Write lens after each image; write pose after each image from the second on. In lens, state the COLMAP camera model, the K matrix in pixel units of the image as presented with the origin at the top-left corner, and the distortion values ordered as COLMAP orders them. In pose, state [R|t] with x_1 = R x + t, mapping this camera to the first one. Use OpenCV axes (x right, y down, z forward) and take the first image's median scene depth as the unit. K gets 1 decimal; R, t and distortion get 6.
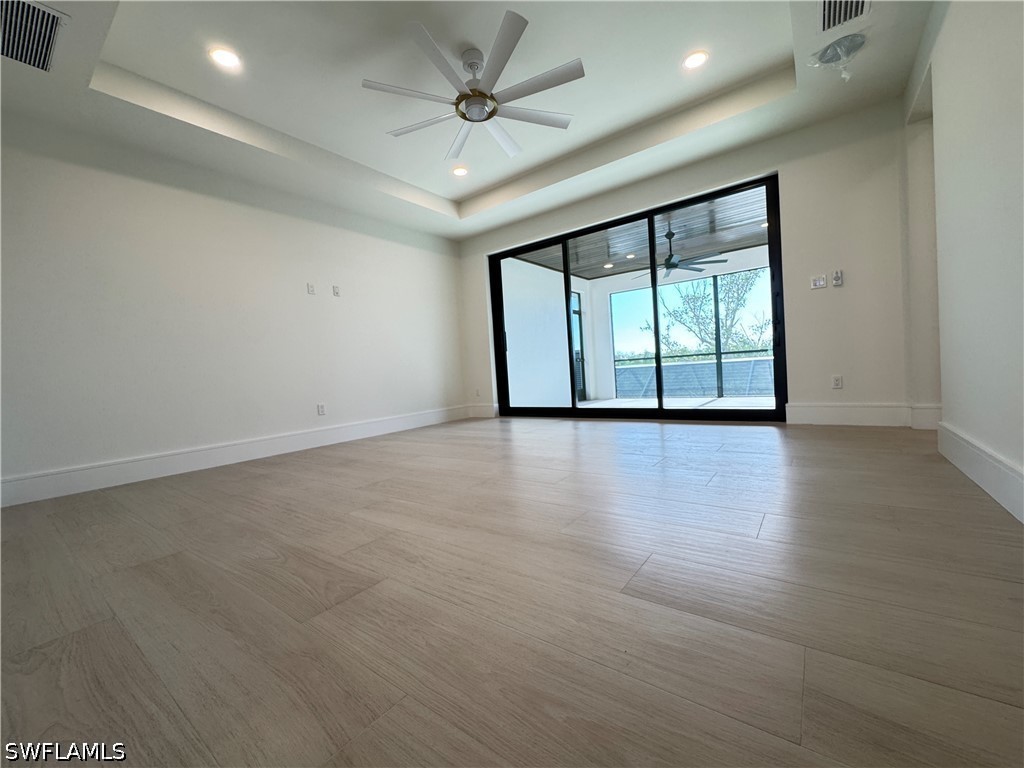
lens RADIAL K [[410.9, 0, 512.0], [0, 410.9, 384.0], [0, 0, 1]] dist [-0.001729, -0.000128]
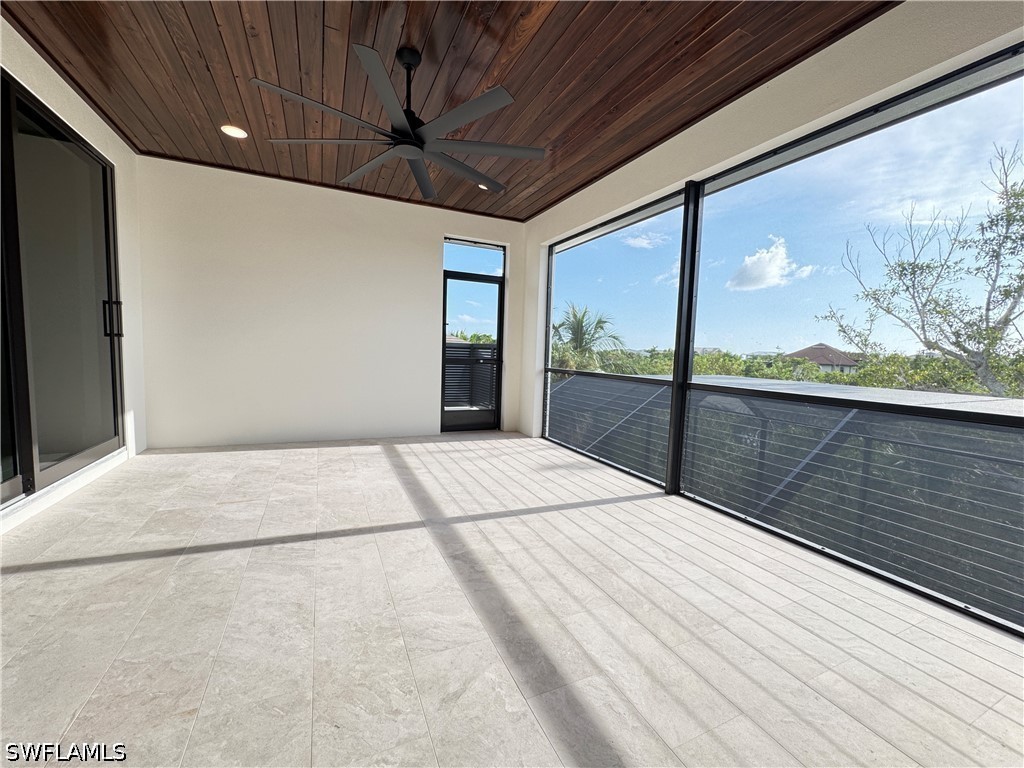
lens RADIAL K [[410.9, 0, 512.0], [0, 410.9, 384.0], [0, 0, 1]] dist [-0.001729, -0.000128]
pose [[0.875144, 0.131209, -0.465733, 0.320972], [-0.107648, 0.991205, 0.076971, -0.047731], [0.471737, -0.017225, 0.881571, 0.328303]]
